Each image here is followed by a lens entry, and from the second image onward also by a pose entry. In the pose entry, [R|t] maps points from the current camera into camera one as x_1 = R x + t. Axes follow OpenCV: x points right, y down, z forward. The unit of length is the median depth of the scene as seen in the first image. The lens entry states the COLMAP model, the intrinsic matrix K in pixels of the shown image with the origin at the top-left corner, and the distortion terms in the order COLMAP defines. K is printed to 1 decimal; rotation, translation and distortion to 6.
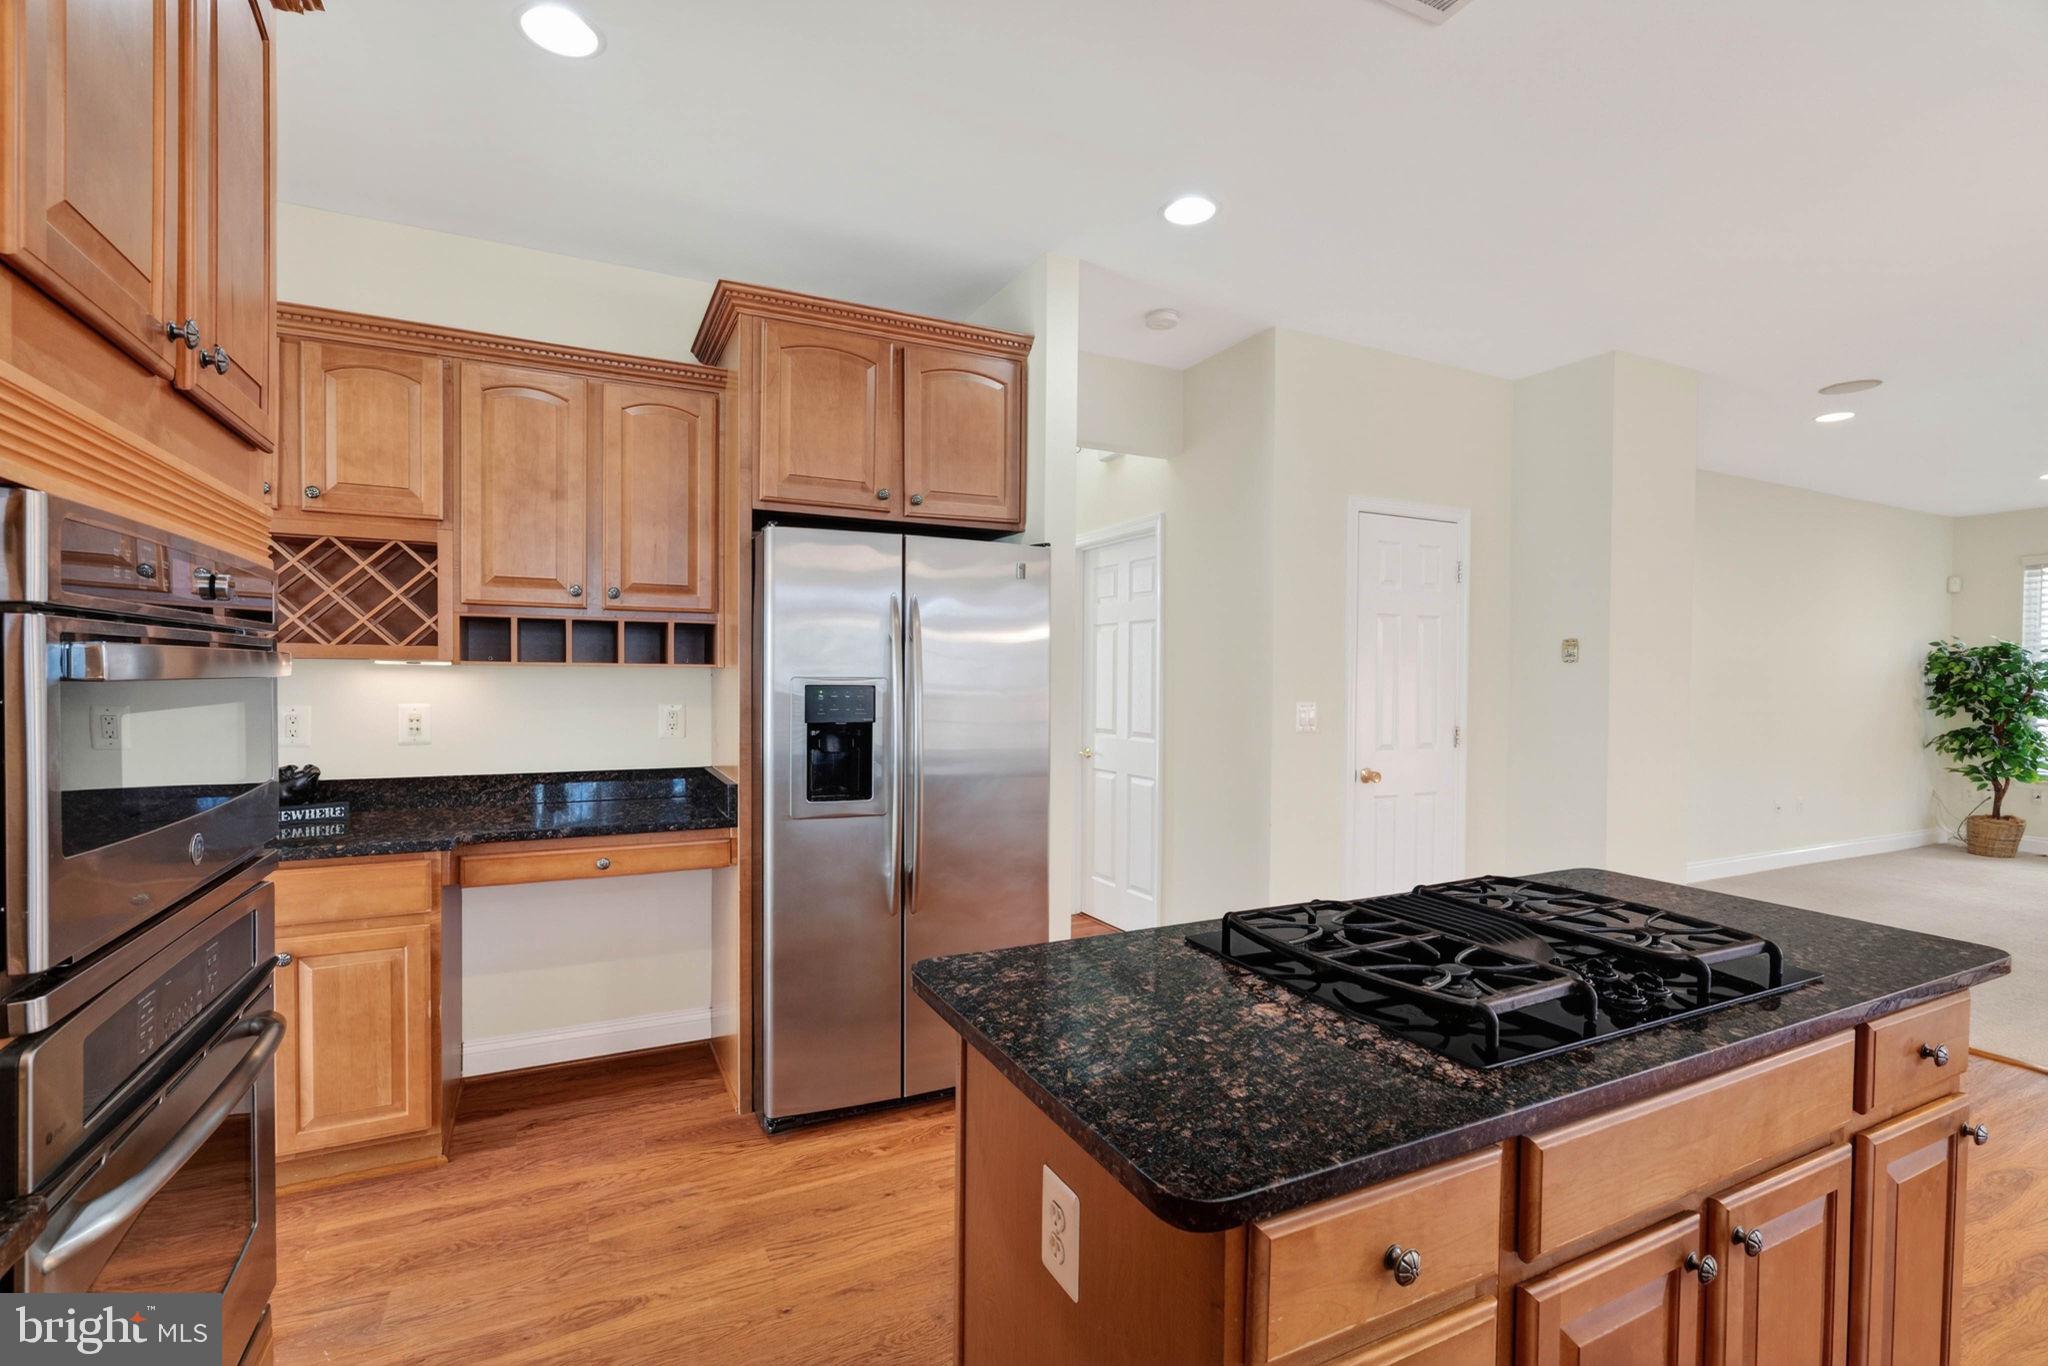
lens RADIAL K [[901.9, 0, 1024.0], [0, 901.9, 683.0], [0, 0, 1]] dist [-0.010997, 0.000203]
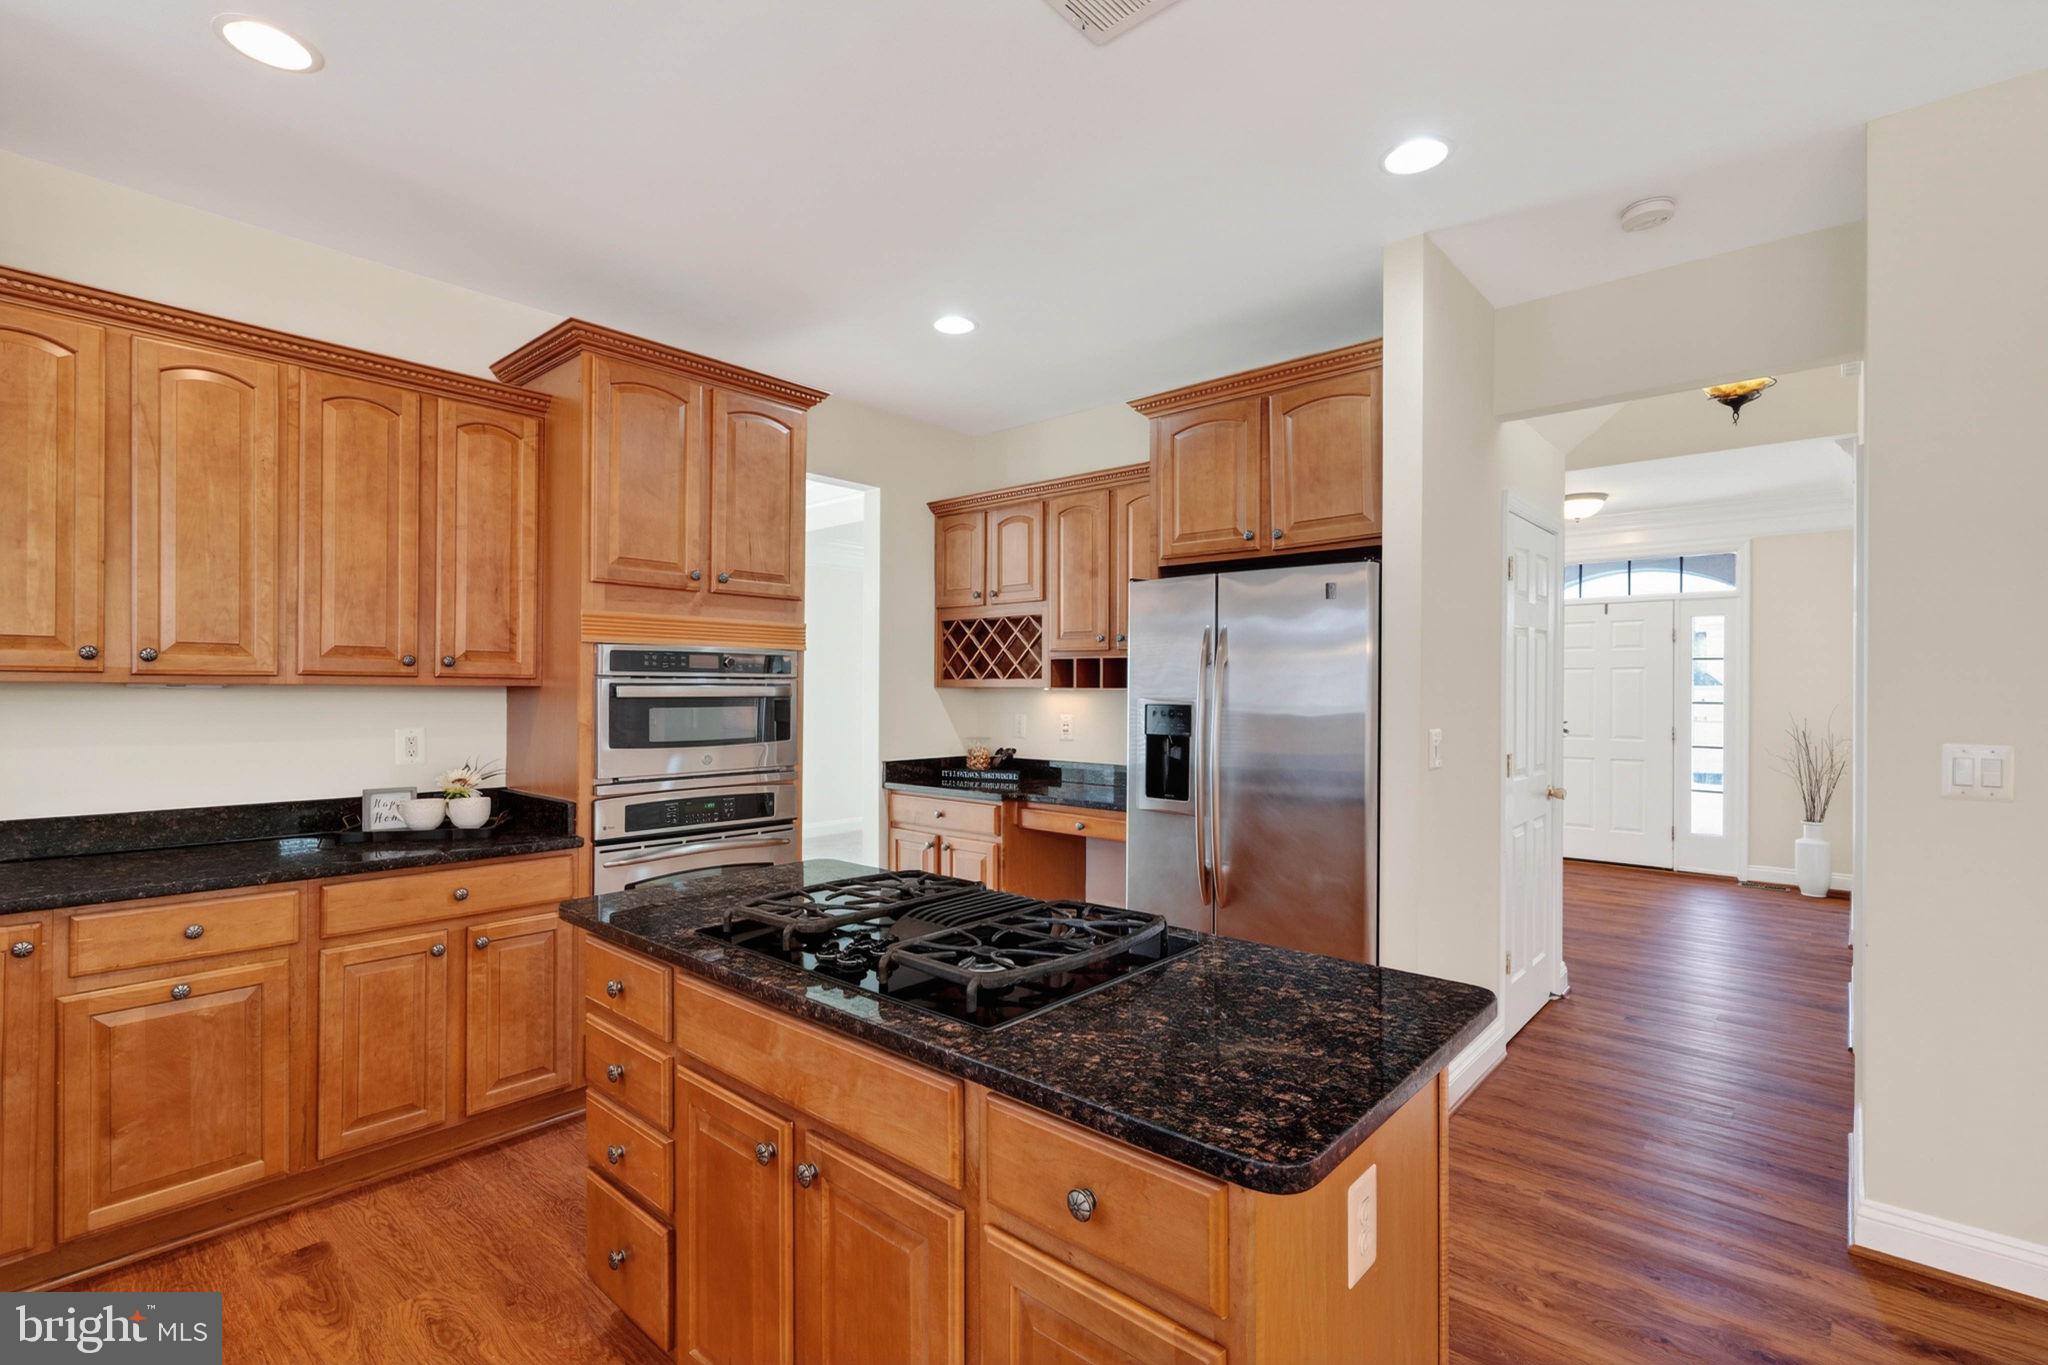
lens RADIAL K [[922.8, 0, 1021.8], [0, 922.8, 686.3], [0, 0, 1]] dist [0.000797, 0.000879]
pose [[0.371733, -0.012793, -0.928252, 0.870795], [-0.015596, 0.999678, -0.020024, 0.007359], [0.928209, 0.021921, 0.371414, 0.341027]]
